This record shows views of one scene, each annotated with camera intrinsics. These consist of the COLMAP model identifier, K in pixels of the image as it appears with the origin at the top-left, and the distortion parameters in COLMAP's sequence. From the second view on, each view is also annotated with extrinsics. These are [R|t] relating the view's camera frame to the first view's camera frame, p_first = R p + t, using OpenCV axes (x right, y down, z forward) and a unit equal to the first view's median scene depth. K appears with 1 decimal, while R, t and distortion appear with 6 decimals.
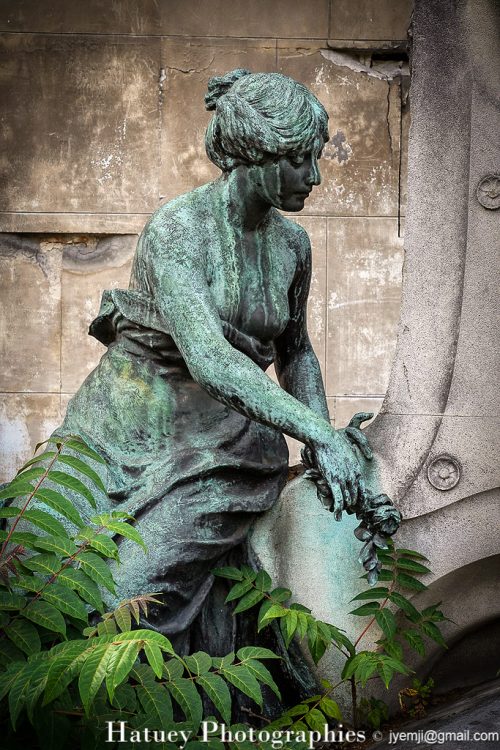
lens RADIAL K [[1628.6, 0, 250.0], [0, 1628.6, 375.0], [0, 0, 1]] dist [-0.004722, 0.134759]
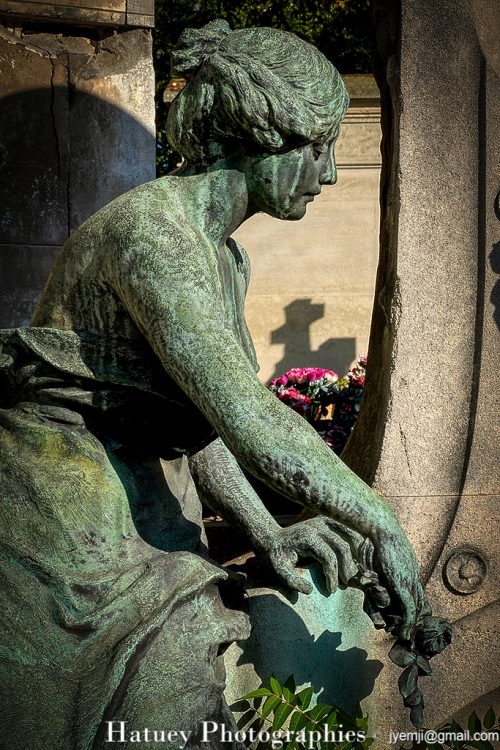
lens RADIAL K [[2212.7, 0, 250.0], [0, 2212.7, 375.0], [0, 0, 1]] dist [-0.048390, 0.217896]
pose [[0.863291, -0.005696, 0.504674, -0.494213], [0.034561, 0.998256, -0.047852, 0.015421], [-0.503521, 0.058753, 0.861983, 0.165153]]
